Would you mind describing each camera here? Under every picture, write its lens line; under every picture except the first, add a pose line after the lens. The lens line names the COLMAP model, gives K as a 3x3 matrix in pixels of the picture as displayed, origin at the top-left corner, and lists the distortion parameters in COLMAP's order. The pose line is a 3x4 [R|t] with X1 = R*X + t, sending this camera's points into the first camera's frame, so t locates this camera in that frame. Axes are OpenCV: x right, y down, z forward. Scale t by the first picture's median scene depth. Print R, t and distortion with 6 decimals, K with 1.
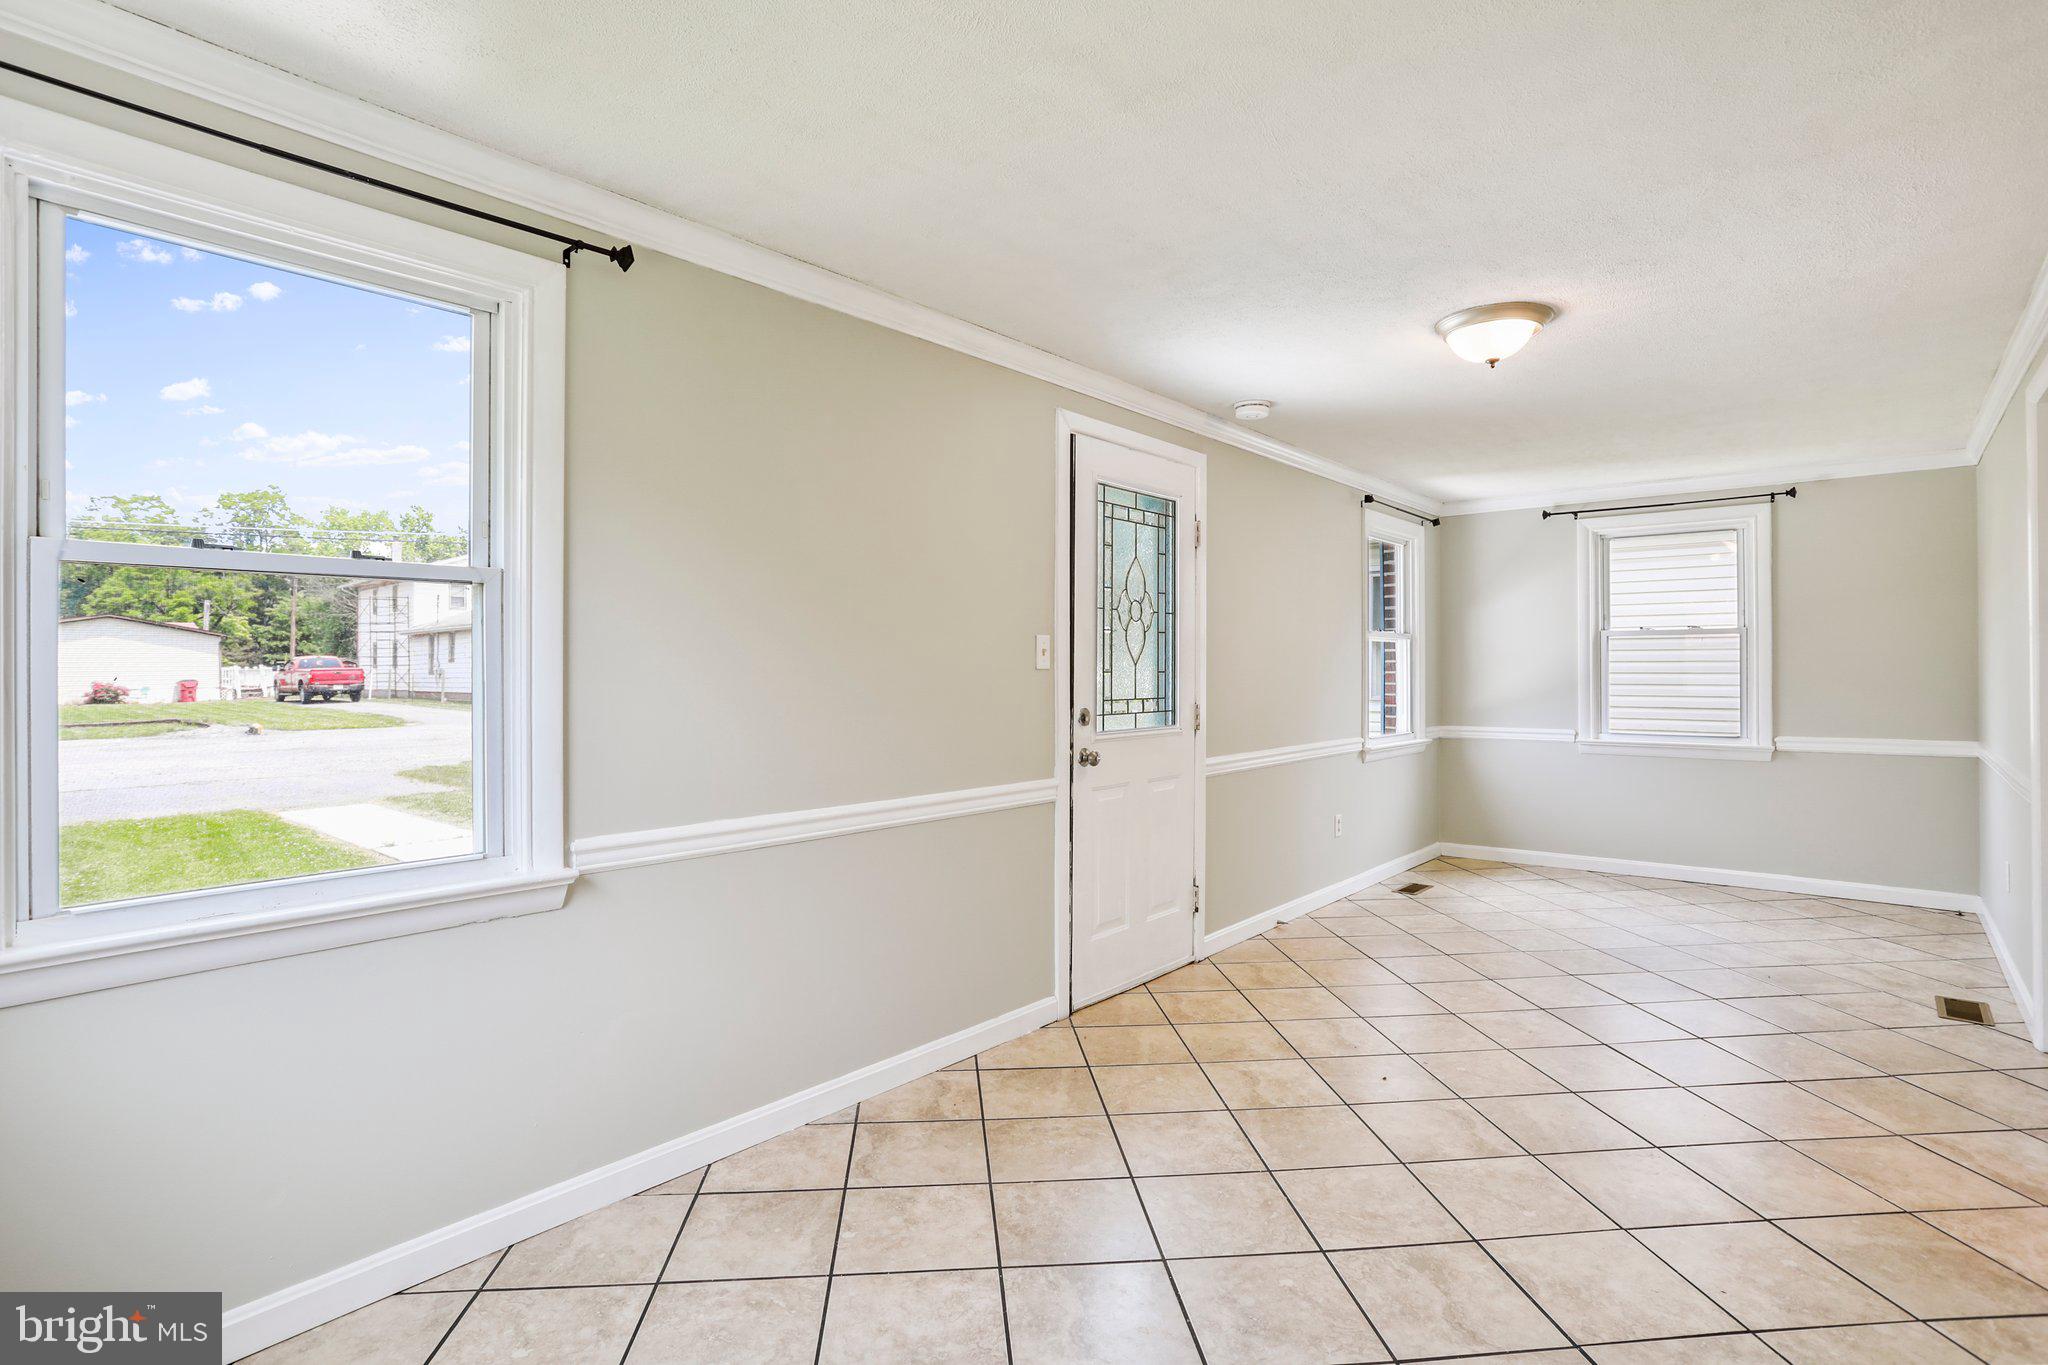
lens RADIAL K [[995.0, 0, 1023.7], [0, 995.0, 652.8], [0, 0, 1]] dist [-0.050648, 0.031126]
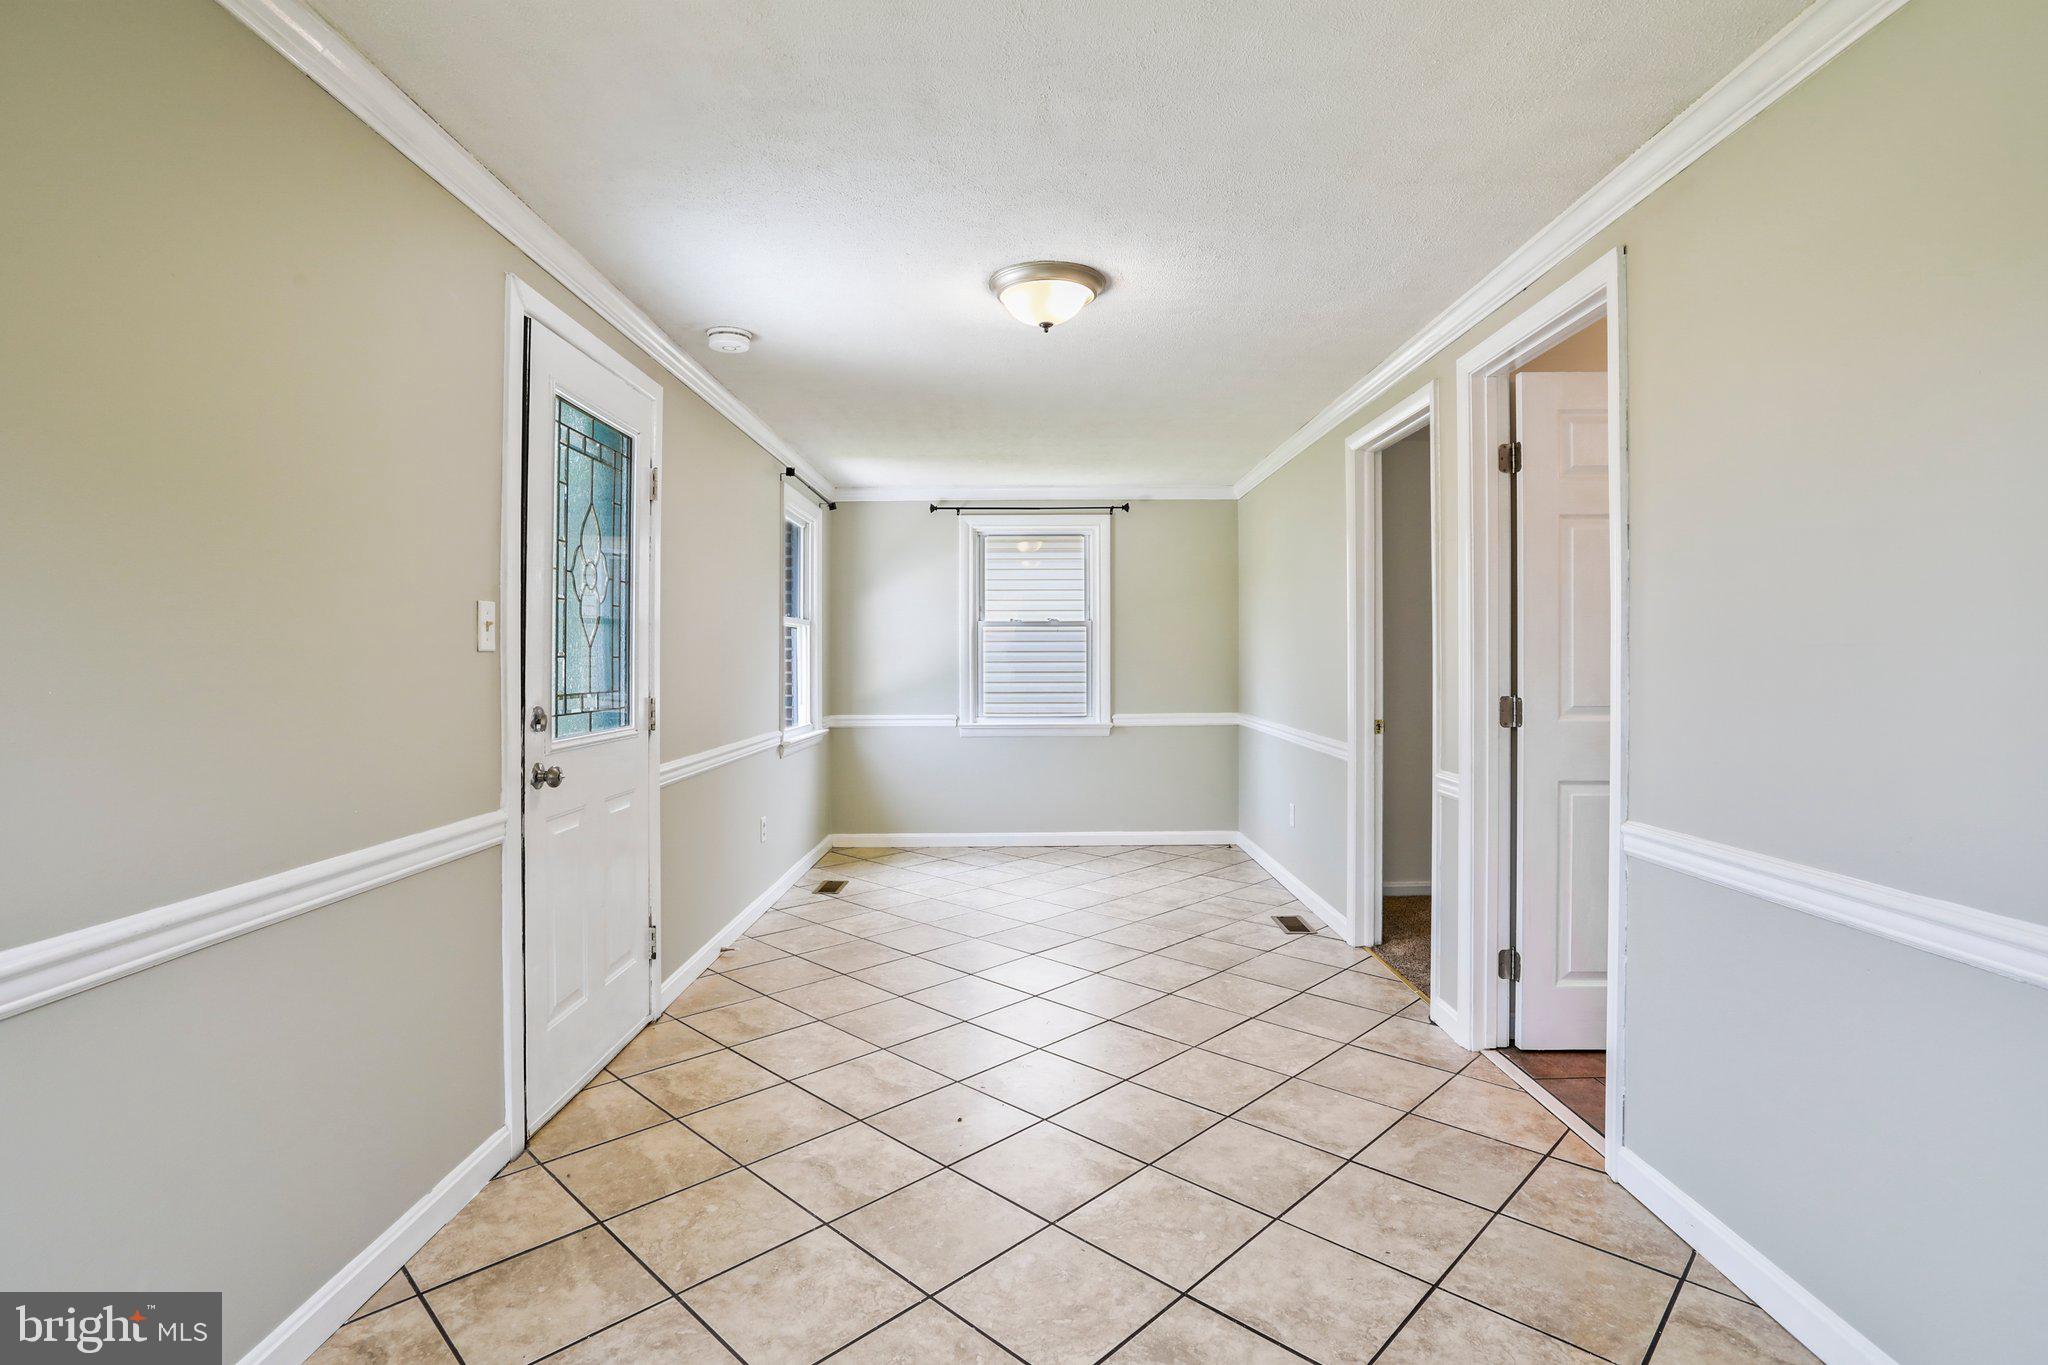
lens RADIAL K [[995.0, 0, 1023.7], [0, 995.0, 652.8], [0, 0, 1]] dist [-0.050648, 0.031126]
pose [[0.766971, 0.003256, 0.641673, -0.105693], [-0.008160, 0.999956, 0.004679, 0.009458], [-0.641629, -0.008825, 0.766964, 0.204123]]
